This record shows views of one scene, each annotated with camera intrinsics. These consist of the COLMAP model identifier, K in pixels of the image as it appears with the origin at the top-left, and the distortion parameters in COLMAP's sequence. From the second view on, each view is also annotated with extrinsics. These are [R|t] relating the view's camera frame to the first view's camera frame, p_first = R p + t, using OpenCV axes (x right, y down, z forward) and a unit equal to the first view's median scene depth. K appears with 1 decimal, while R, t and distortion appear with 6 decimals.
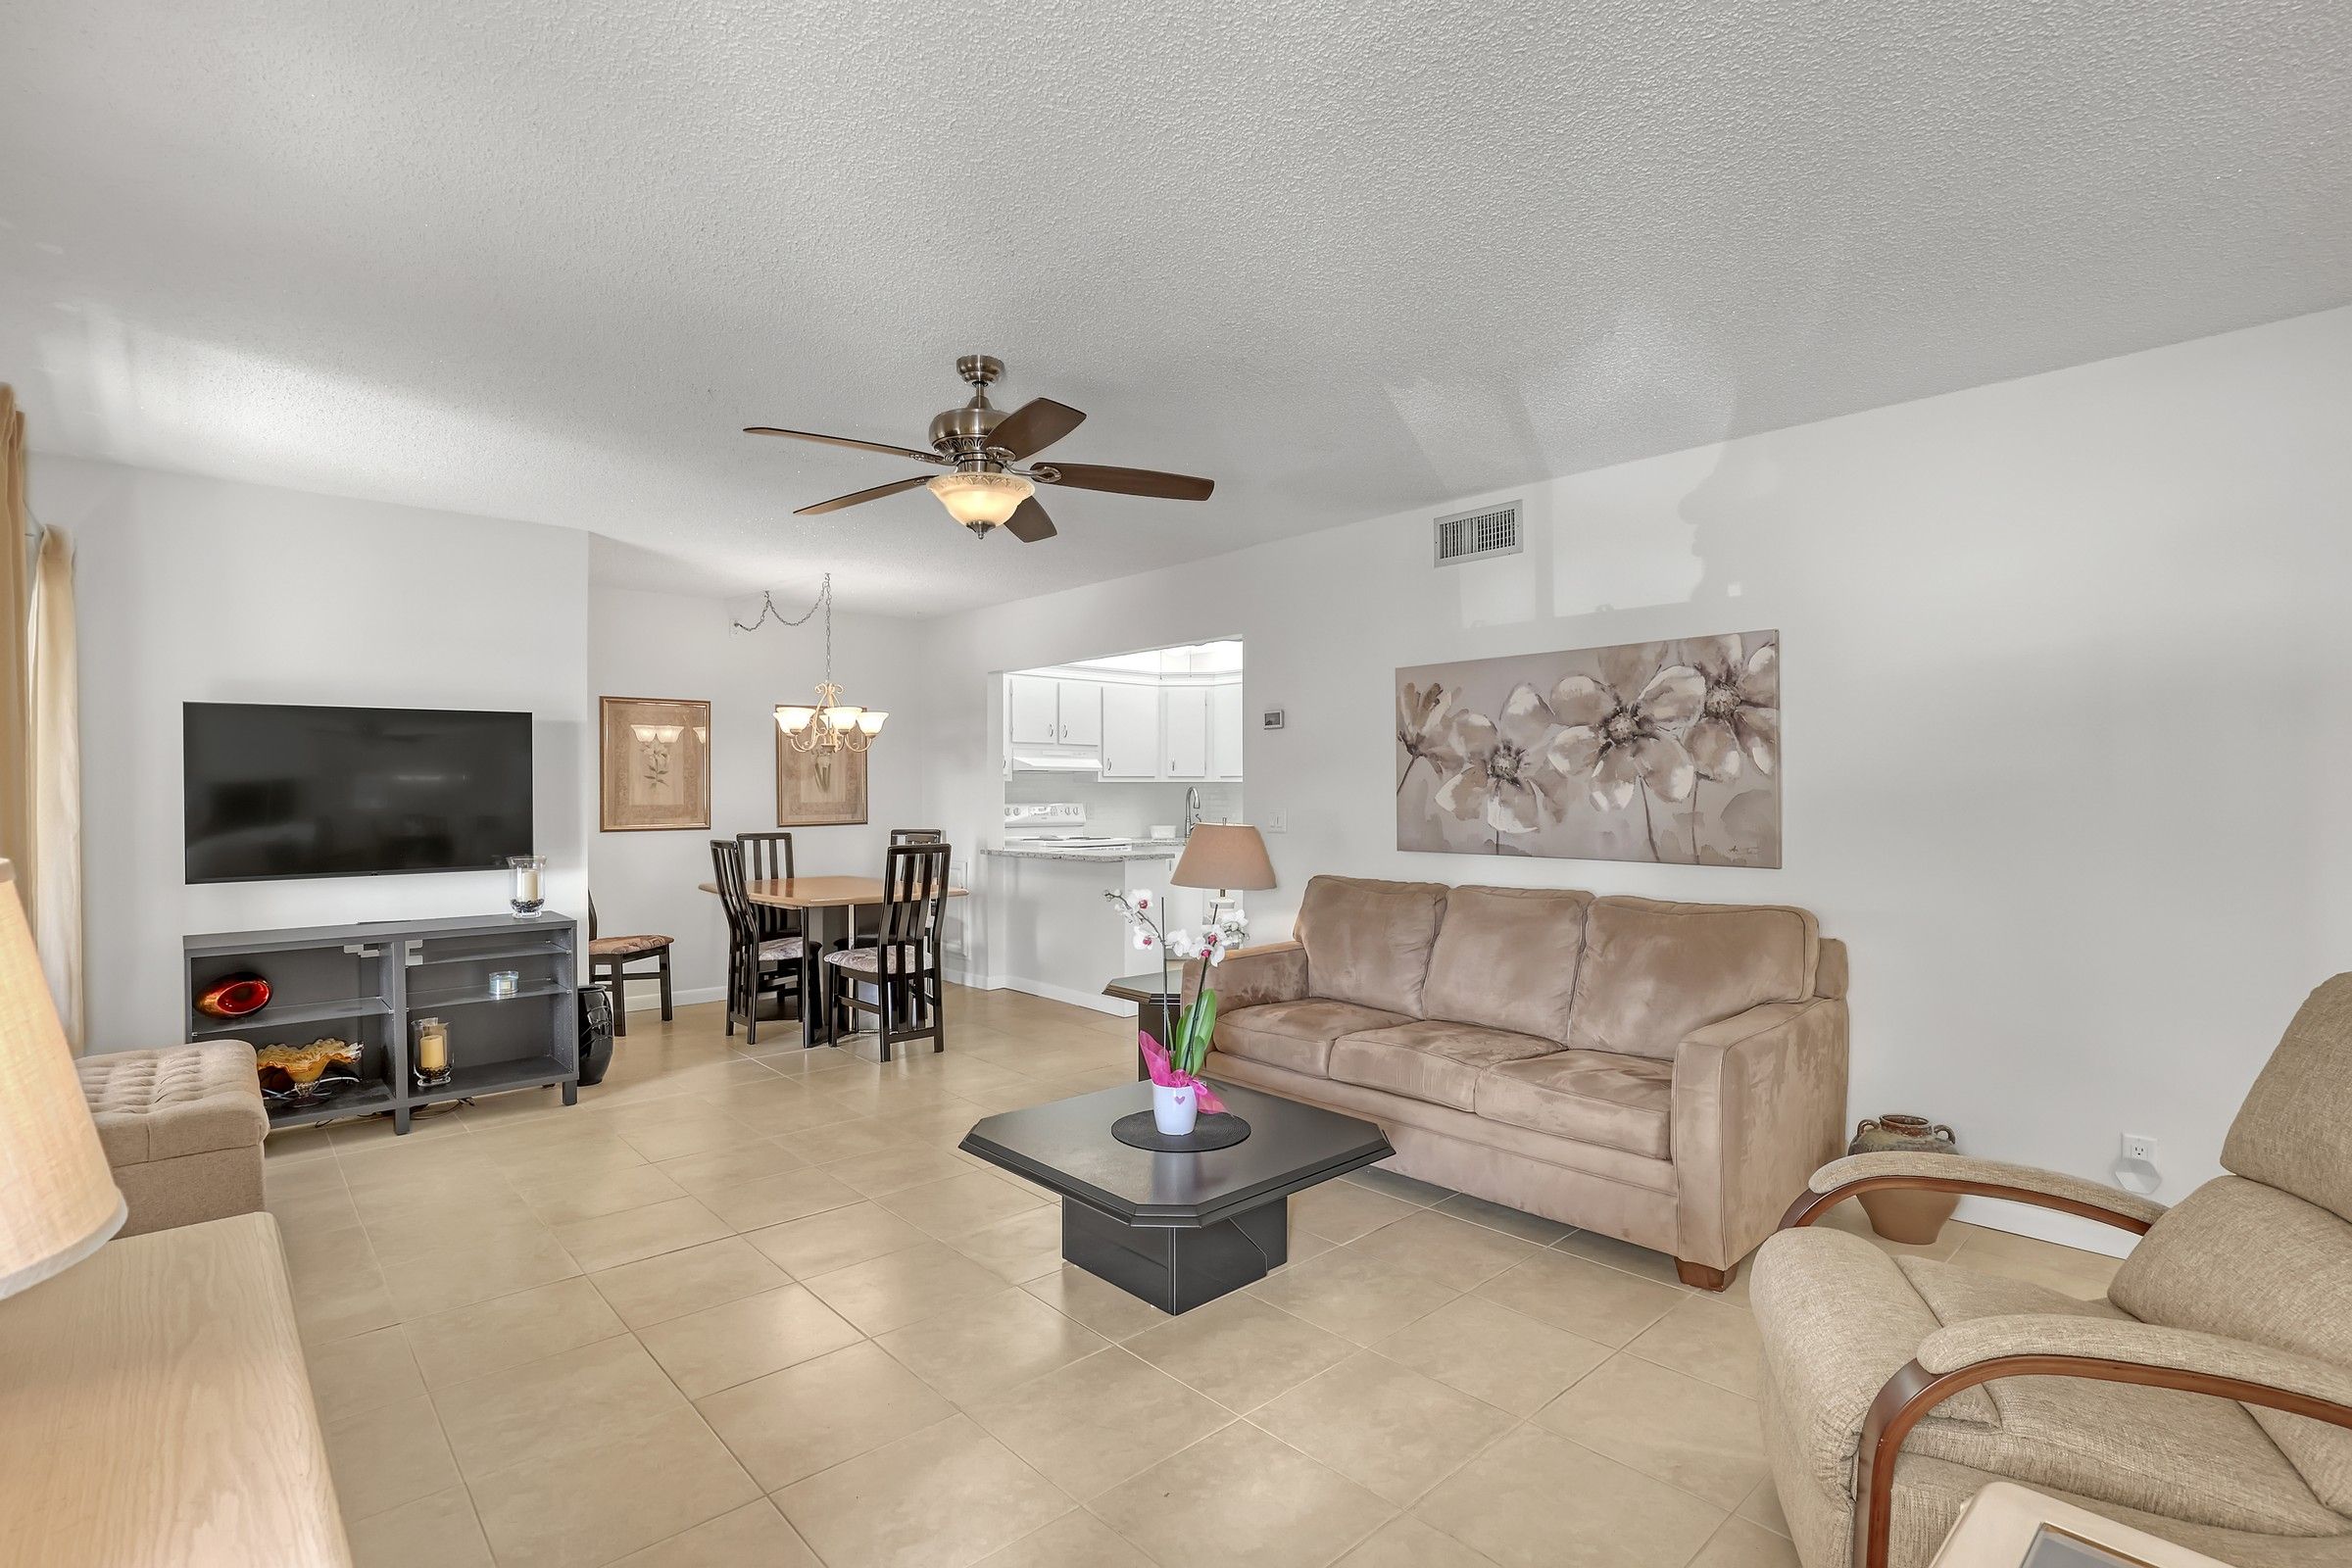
lens RADIAL K [[1094.9, 0, 1191.1], [0, 1094.9, 794.4], [0, 0, 1]] dist [-0.029387, 0.001685]
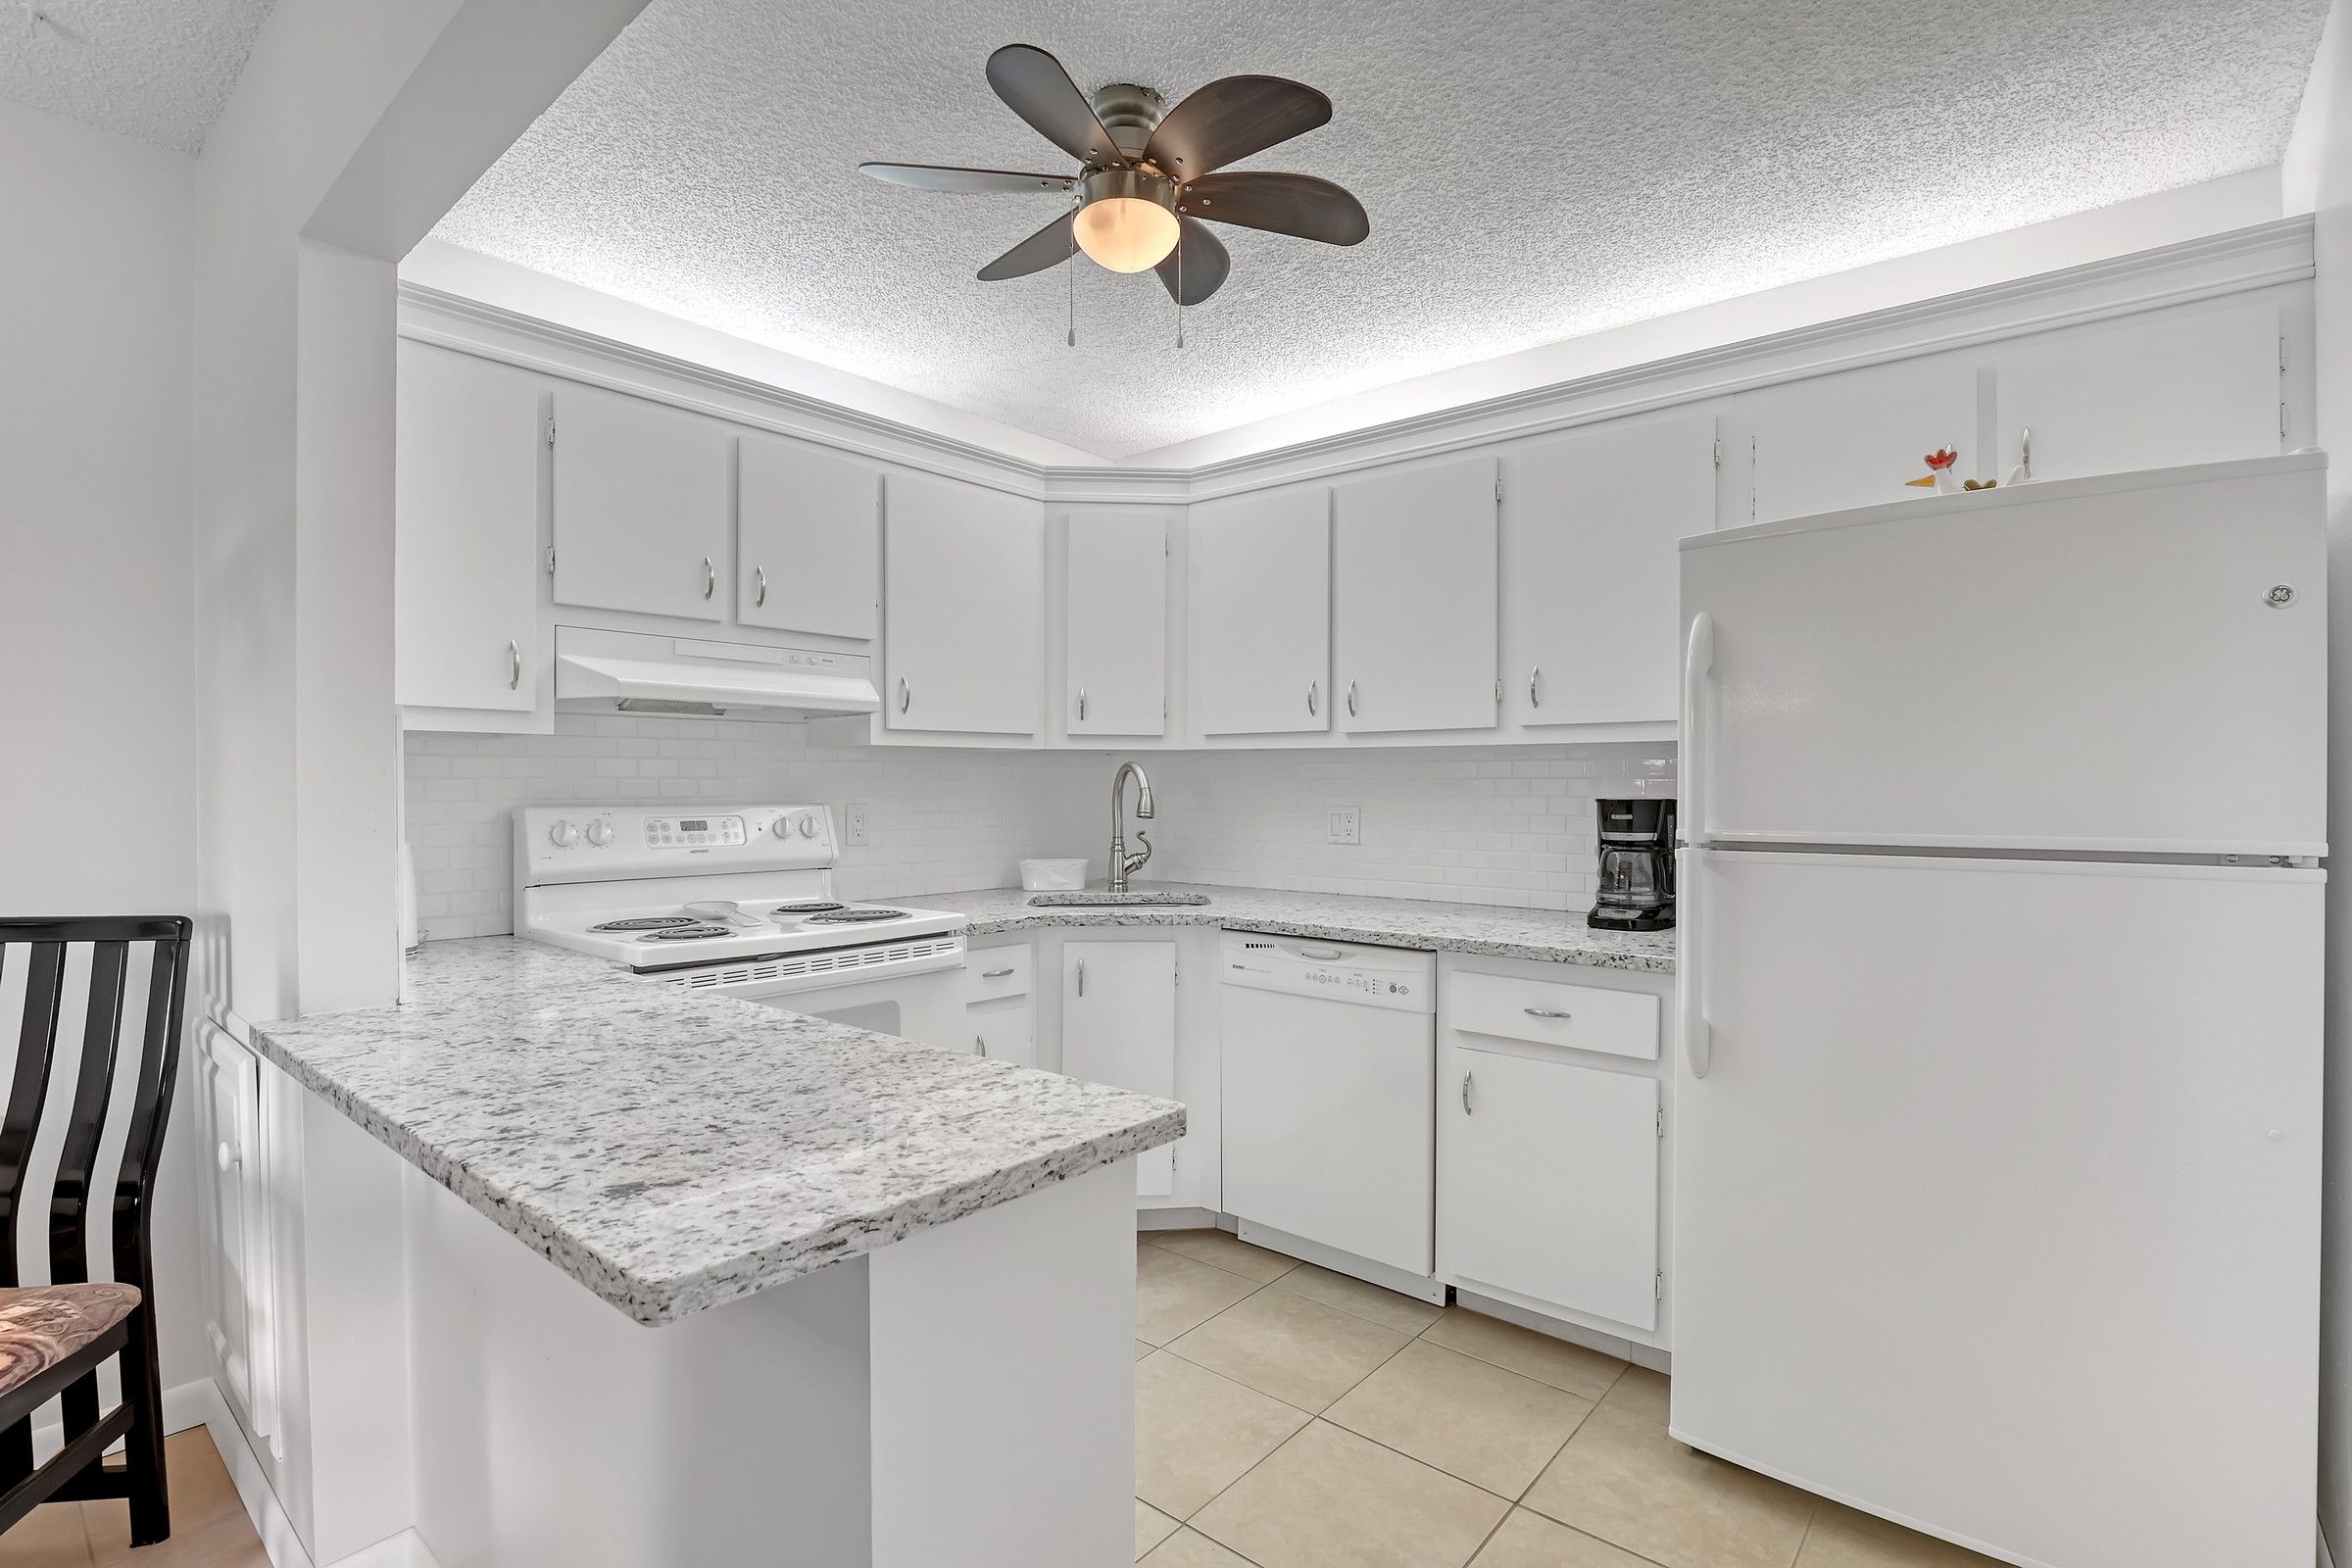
lens RADIAL K [[1094.9, 0, 1195.4], [0, 1094.9, 786.7], [0, 0, 1]] dist [-0.029387, 0.001685]
pose [[0.992549, 0.002051, 0.121831, -0.049117], [-0.002073, 0.999998, 0.000061, 0.003575], [-0.121830, -0.000313, 0.992551, 1.281155]]
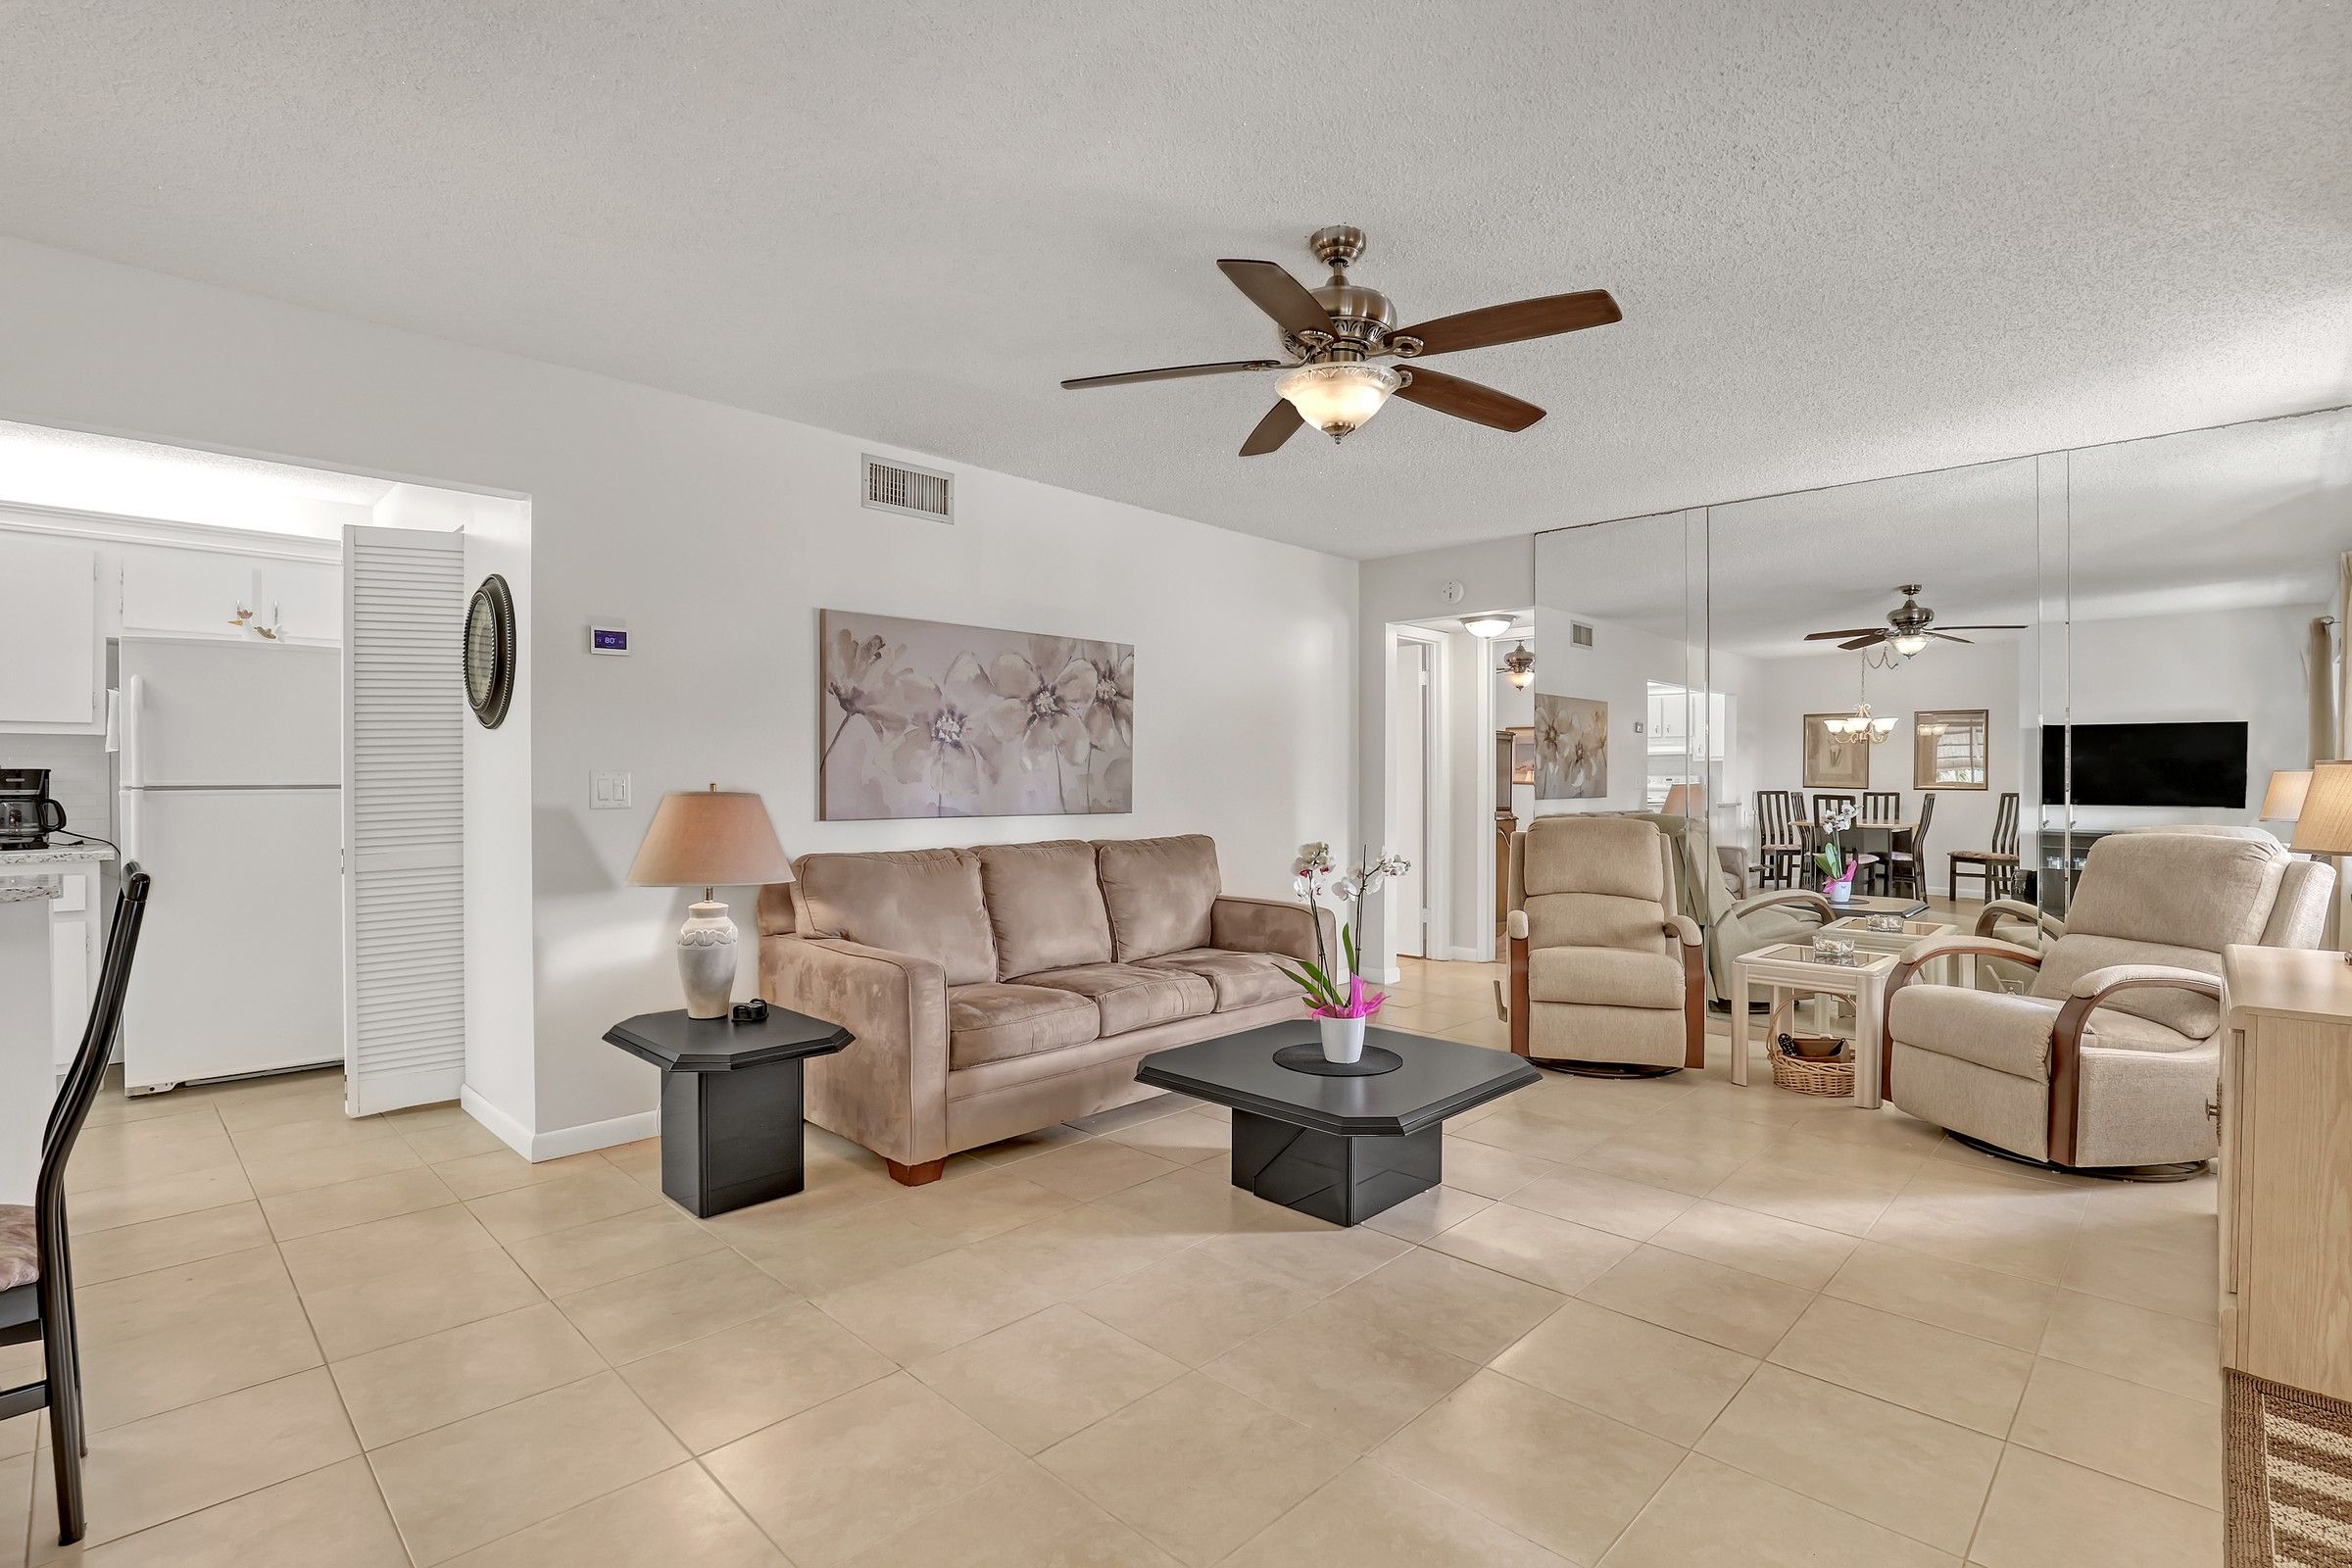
lens RADIAL K [[1094.9, 0, 1188.9], [0, 1094.9, 776.5], [0, 0, 1]] dist [-0.029387, 0.001685]
pose [[-0.065301, 0.004976, 0.997853, -0.762375], [0.001483, 0.999987, -0.004890, 0.023374], [-0.997864, 0.001160, -0.065308, 0.863989]]
